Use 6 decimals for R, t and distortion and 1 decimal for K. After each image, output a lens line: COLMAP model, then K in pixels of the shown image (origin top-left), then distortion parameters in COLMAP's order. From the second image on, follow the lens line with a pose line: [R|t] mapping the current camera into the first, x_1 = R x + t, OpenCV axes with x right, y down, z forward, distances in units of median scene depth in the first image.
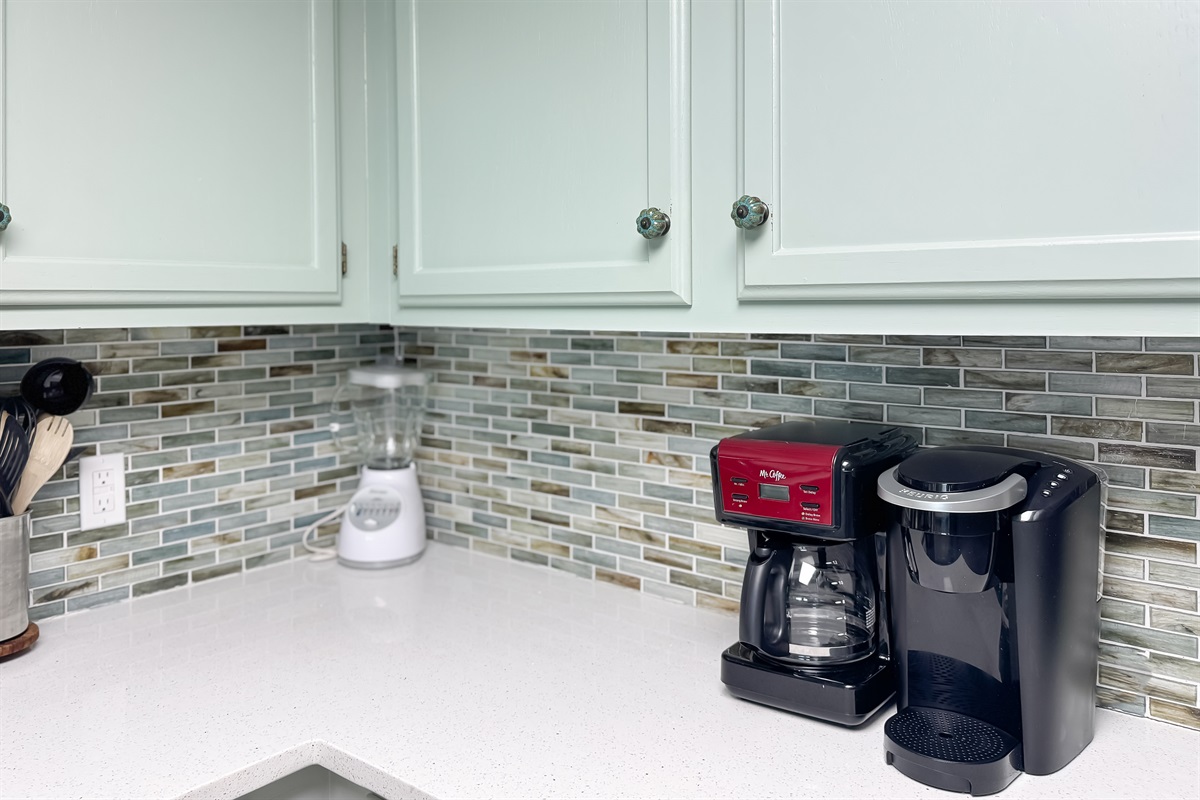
lens RADIAL K [[928.3, 0, 542.1], [0, 928.3, 399.7], [0, 0, 1]] dist [0.094056, -0.150415]
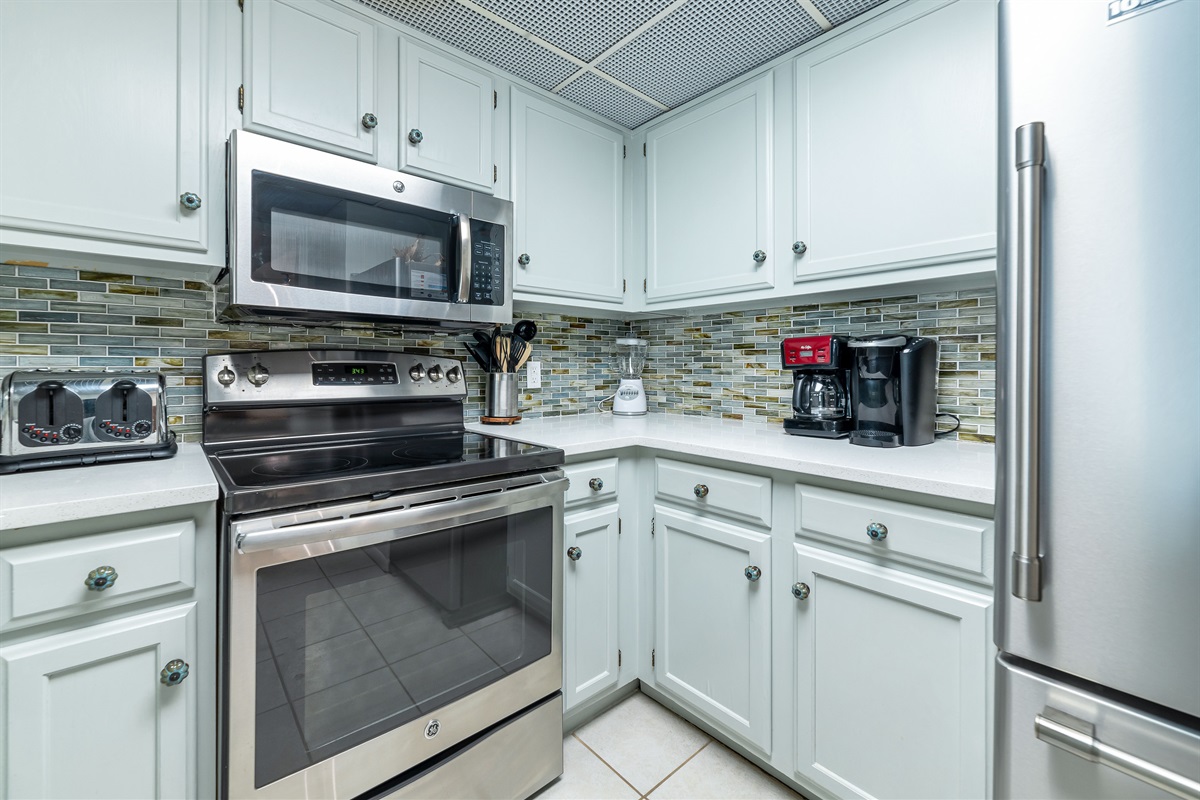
lens RADIAL K [[464.4, 0, 600.0], [0, 464.4, 400.0], [0, 0, 1]] dist [0.000202, 0.000040]
pose [[0.990332, 0.015400, -0.137863, -0.094323], [-0.014604, 0.999870, 0.006786, 0.144480], [0.137949, -0.004707, 0.990428, -0.247570]]
